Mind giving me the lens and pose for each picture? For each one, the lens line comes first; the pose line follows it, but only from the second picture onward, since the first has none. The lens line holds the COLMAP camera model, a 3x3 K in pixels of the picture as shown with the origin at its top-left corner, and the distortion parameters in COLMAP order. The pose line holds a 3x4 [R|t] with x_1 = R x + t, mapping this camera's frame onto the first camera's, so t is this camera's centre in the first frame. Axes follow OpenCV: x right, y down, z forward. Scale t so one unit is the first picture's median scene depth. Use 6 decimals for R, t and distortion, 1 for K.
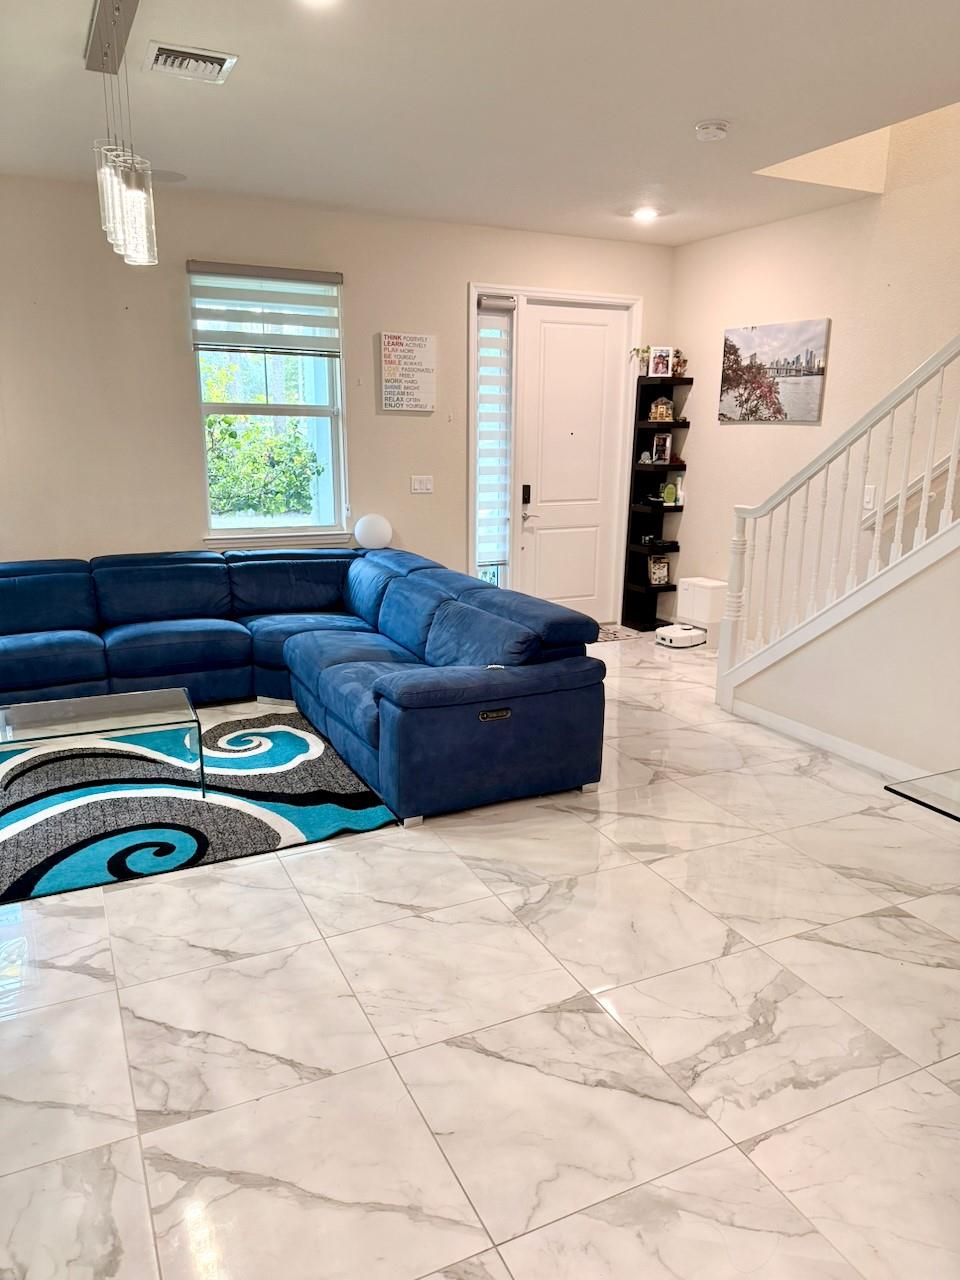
lens RADIAL K [[904.3, 0, 480.0], [0, 904.3, 640.0], [0, 0, 1]] dist [0.079040, -0.107171]
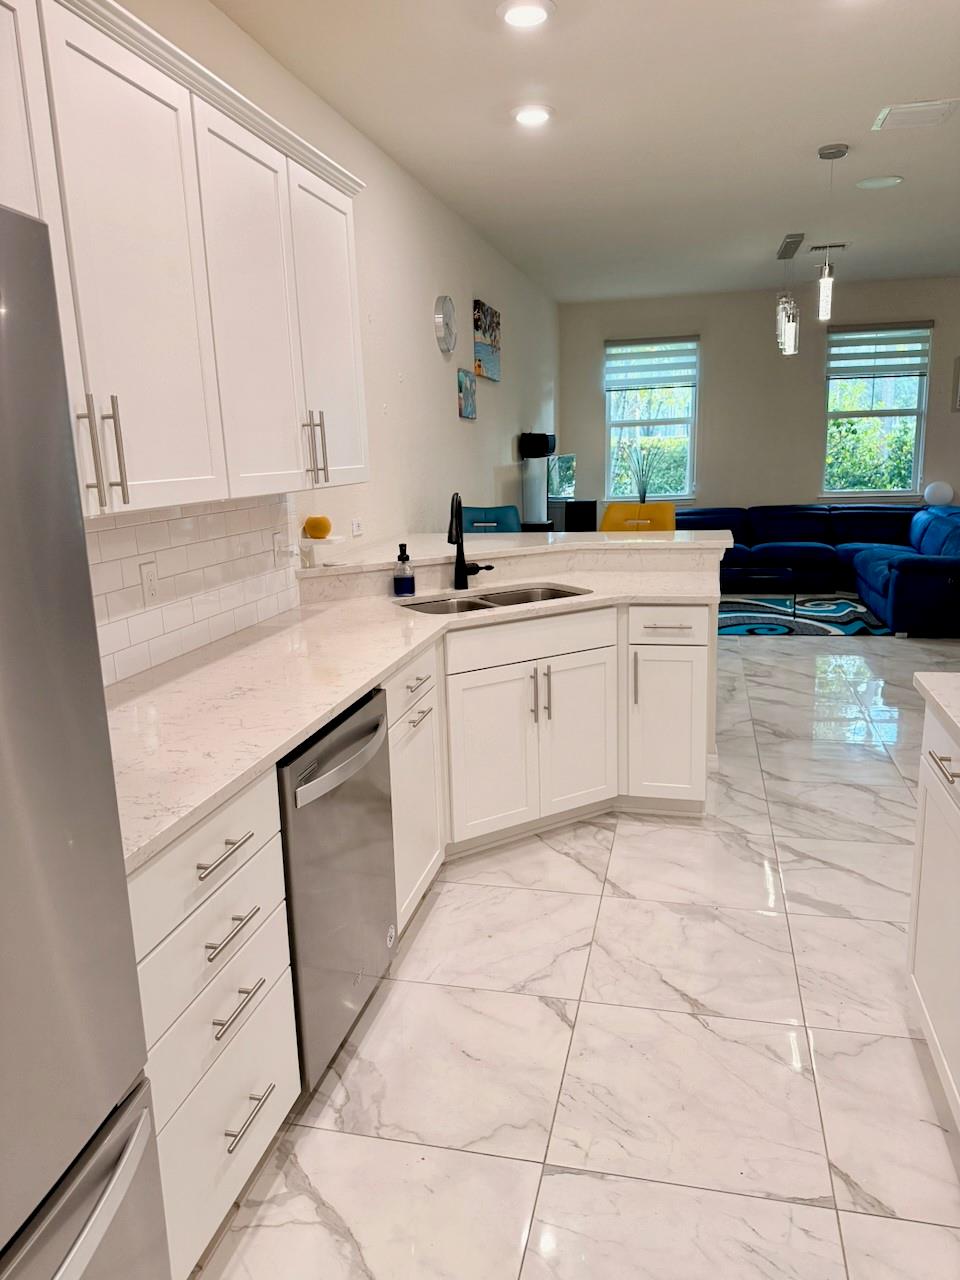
lens RADIAL K [[904.3, 0, 480.0], [0, 904.3, 640.0], [0, 0, 1]] dist [0.079040, -0.107171]
pose [[0.776913, 0.106771, -0.620489, 0.277911], [-0.110069, 0.993372, 0.033118, 0.161836], [0.619912, 0.042567, 0.783516, -0.660099]]
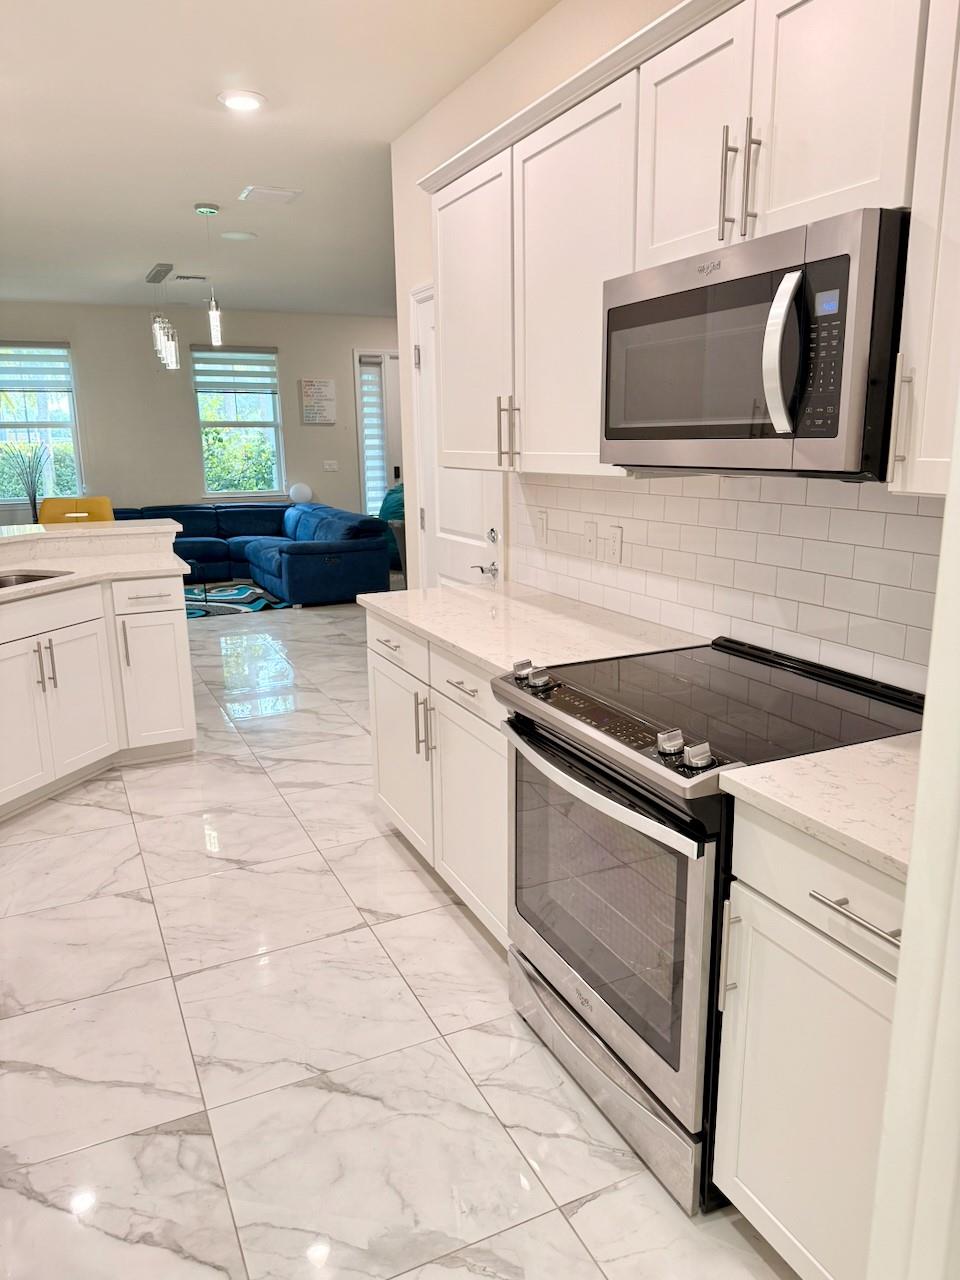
lens RADIAL K [[904.3, 0, 480.0], [0, 904.3, 640.0], [0, 0, 1]] dist [0.079040, -0.107171]
pose [[0.999753, -0.021171, -0.006717, 0.264211], [0.021122, 0.999750, -0.007305, 0.206703], [0.006870, 0.007162, 0.999951, -0.837113]]
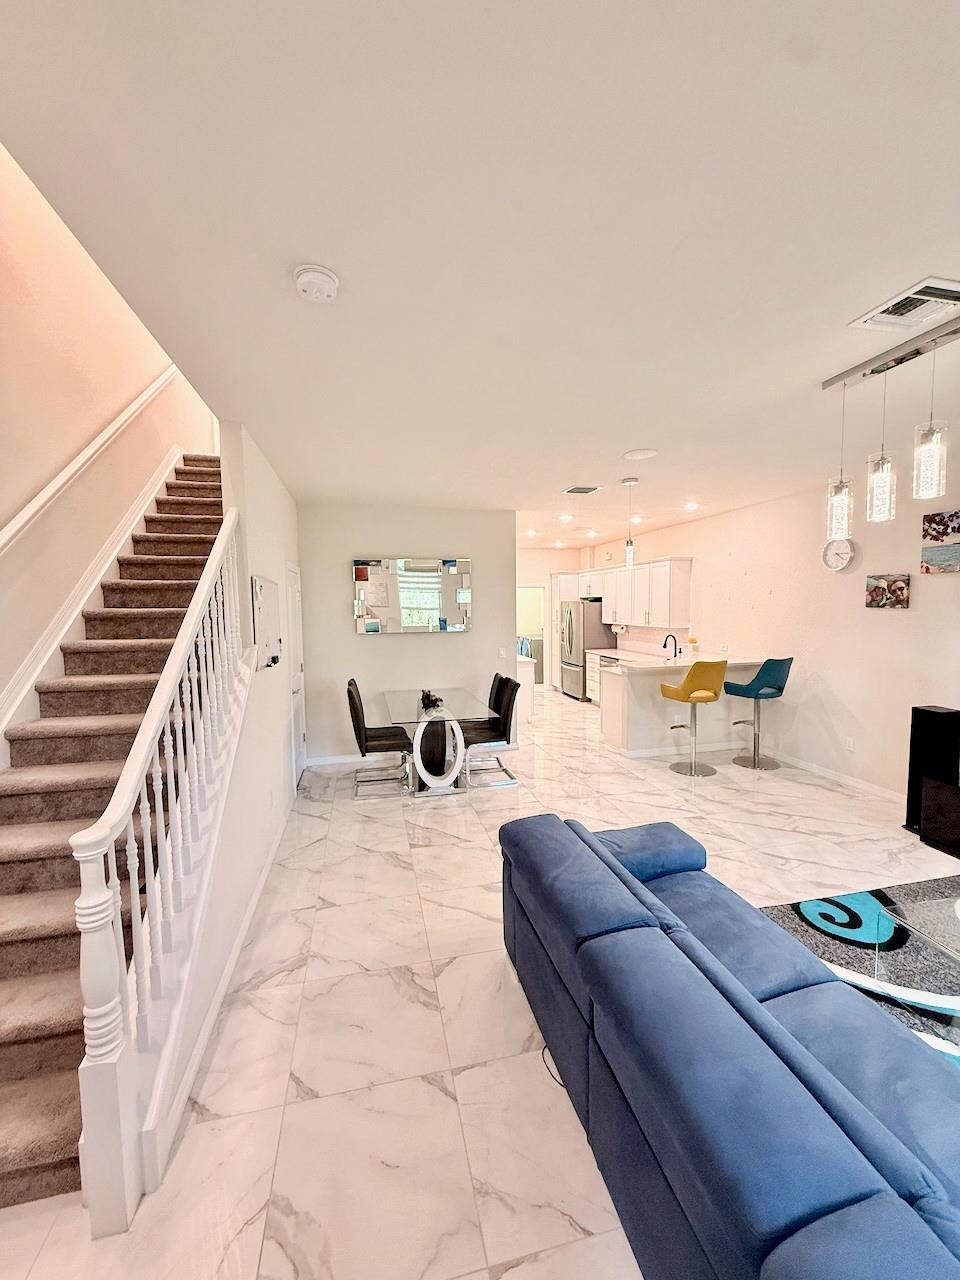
lens RADIAL K [[512.5, 0, 480.0], [0, 512.5, 640.0], [0, 0, 1]] dist [0.000459, -0.000109]
pose [[-0.974784, -0.006103, 0.223066, 0.013864], [0.060668, 0.954726, 0.291235, -0.296454], [-0.214744, 0.297424, -0.930281, 1.096683]]
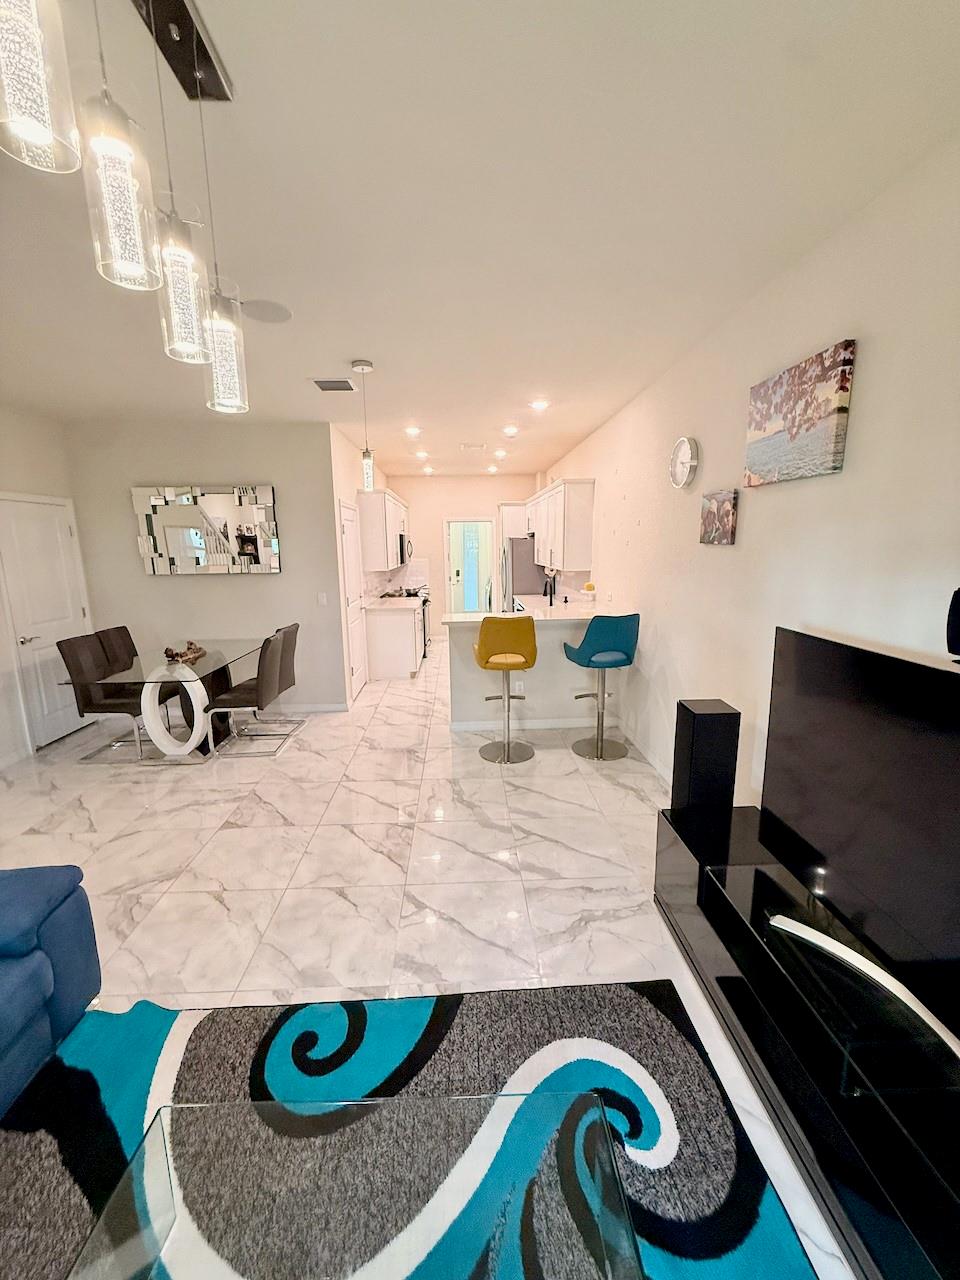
lens RADIAL K [[512.5, 0, 480.0], [0, 512.5, 640.0], [0, 0, 1]] dist [0.000459, -0.000109]
pose [[-0.920062, -0.063791, 0.386544, -0.423921], [0.099114, 0.916658, 0.387189, -0.207019], [-0.379028, 0.394550, -0.837059, 0.760770]]
